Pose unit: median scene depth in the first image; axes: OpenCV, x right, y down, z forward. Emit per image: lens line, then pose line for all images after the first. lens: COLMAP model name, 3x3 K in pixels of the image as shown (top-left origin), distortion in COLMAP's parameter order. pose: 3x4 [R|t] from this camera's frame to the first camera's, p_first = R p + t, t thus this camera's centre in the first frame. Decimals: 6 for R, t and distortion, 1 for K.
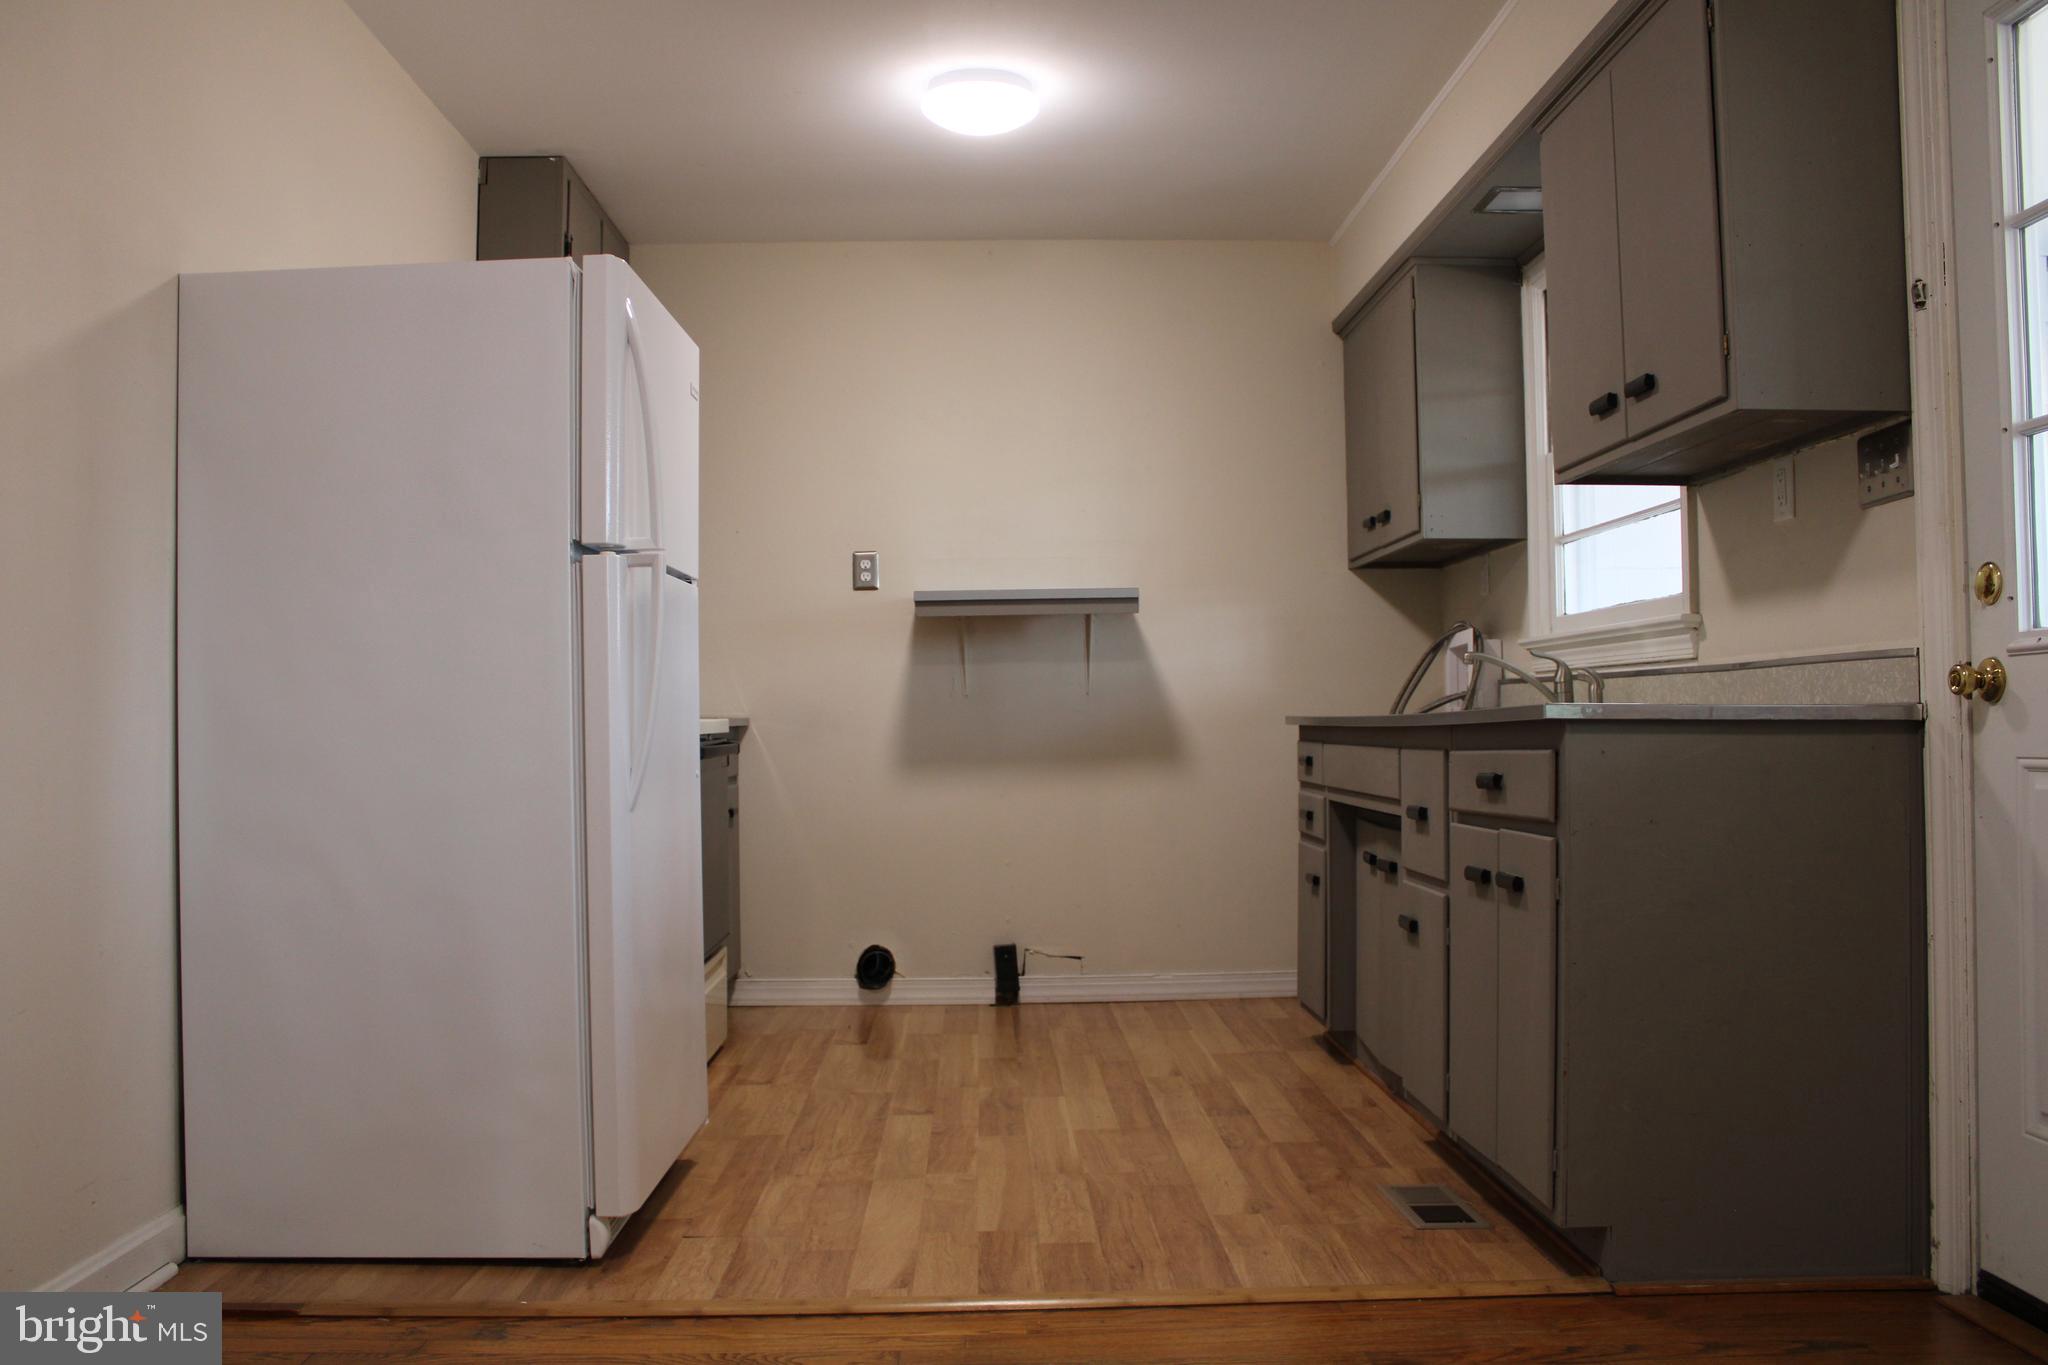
lens RADIAL K [[1699.8, 0, 1016.8], [0, 1699.8, 678.5], [0, 0, 1]] dist [-0.169504, 0.160621]
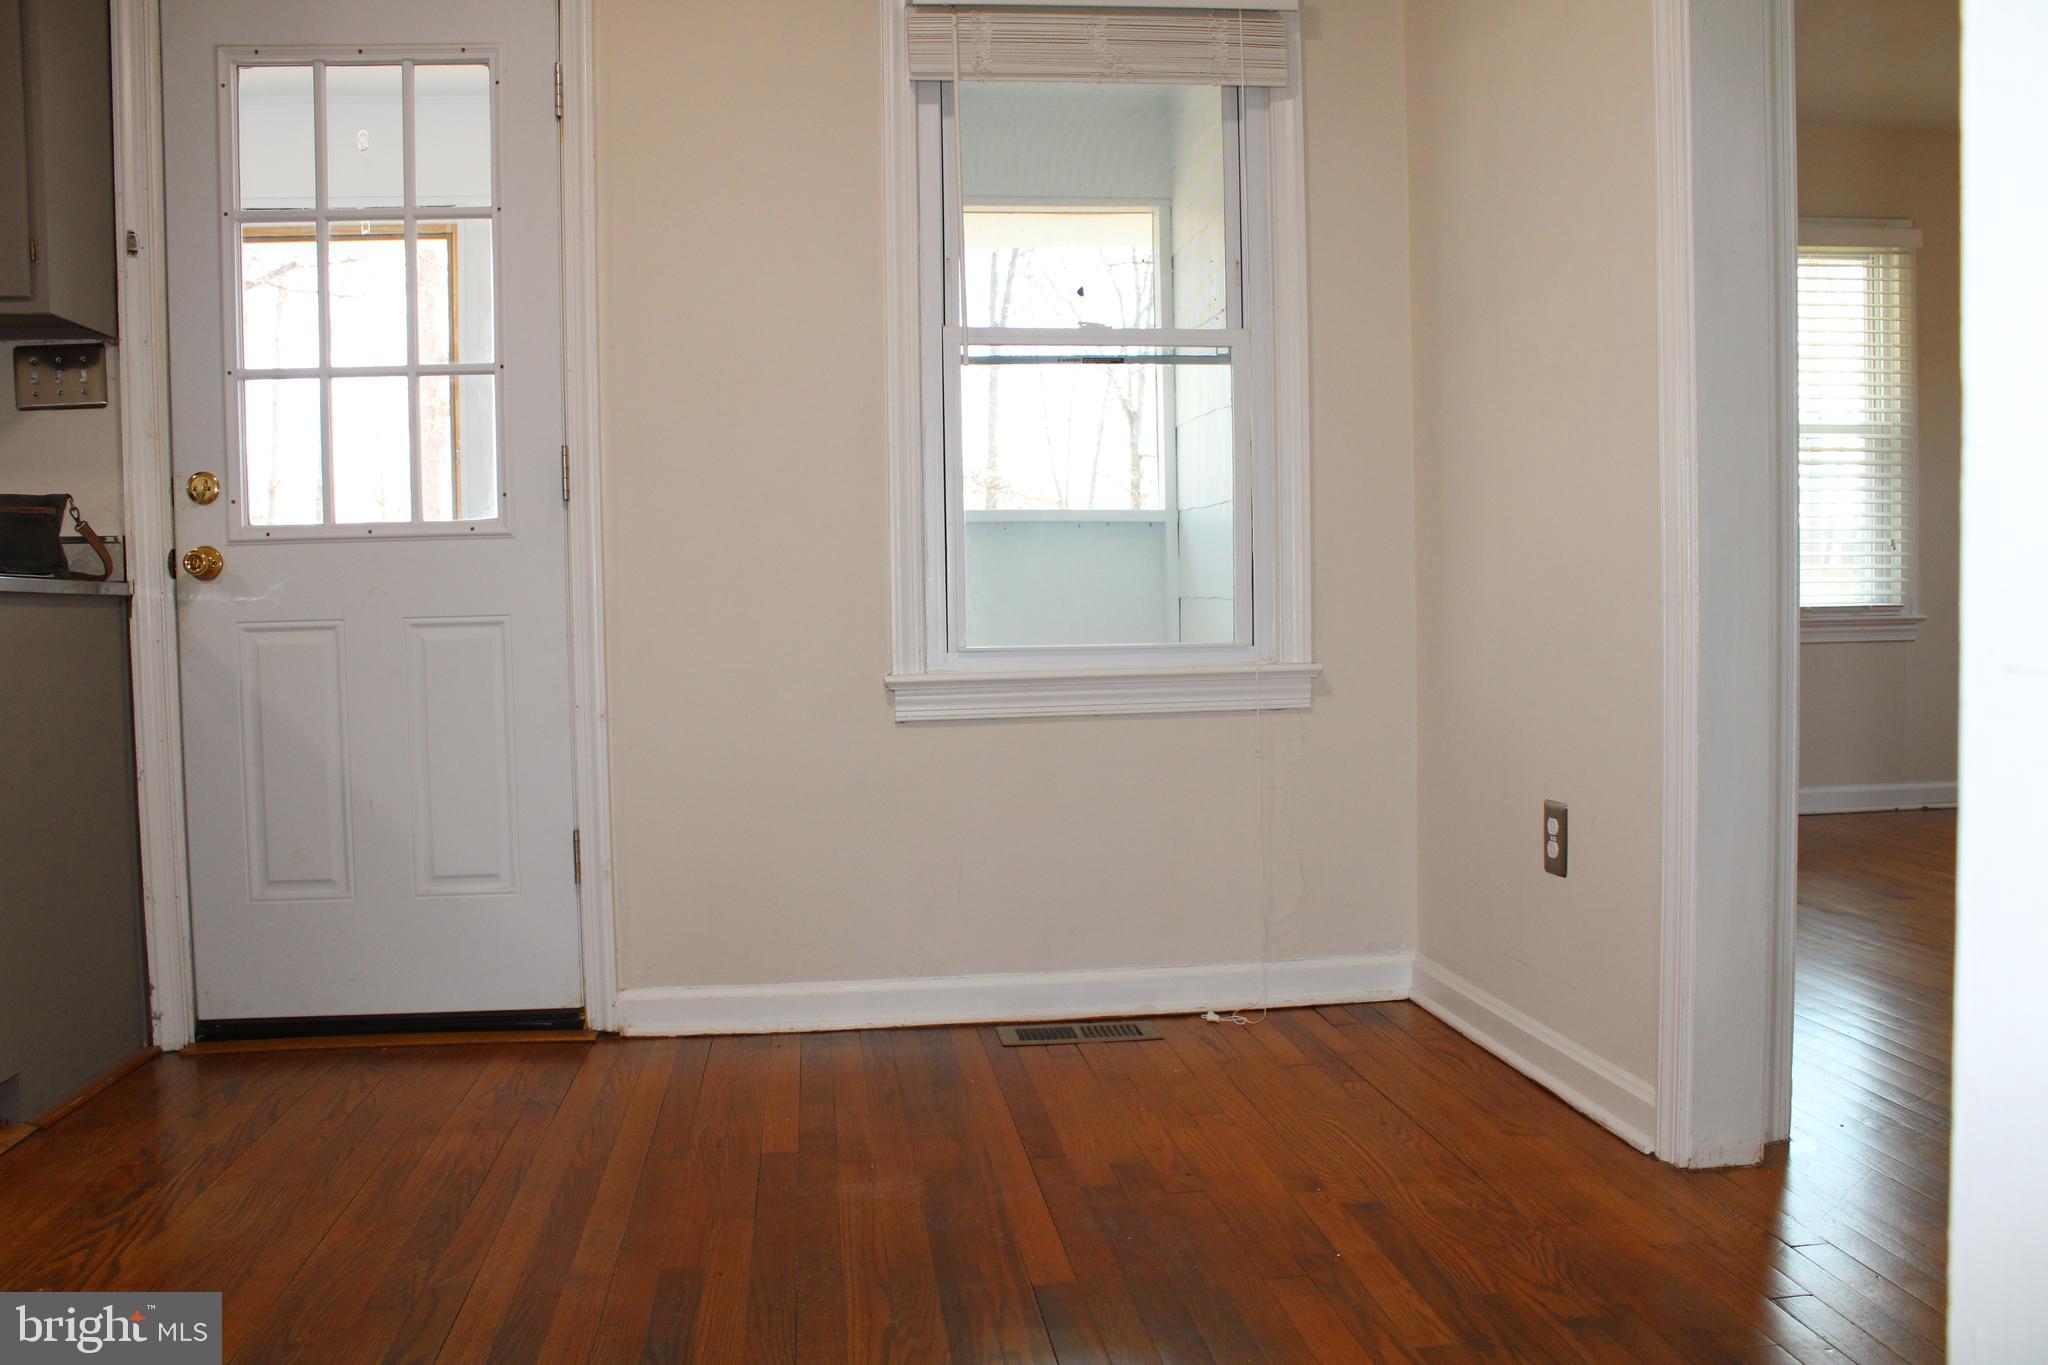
lens RADIAL K [[1699.8, 0, 1016.8], [0, 1699.8, 678.5], [0, 0, 1]] dist [-0.169504, 0.160621]
pose [[-0.101489, -0.042742, 0.993918, -0.734822], [-0.004155, 0.999086, 0.042540, 0.032861], [-0.994828, 0.000188, -0.101574, 0.470699]]
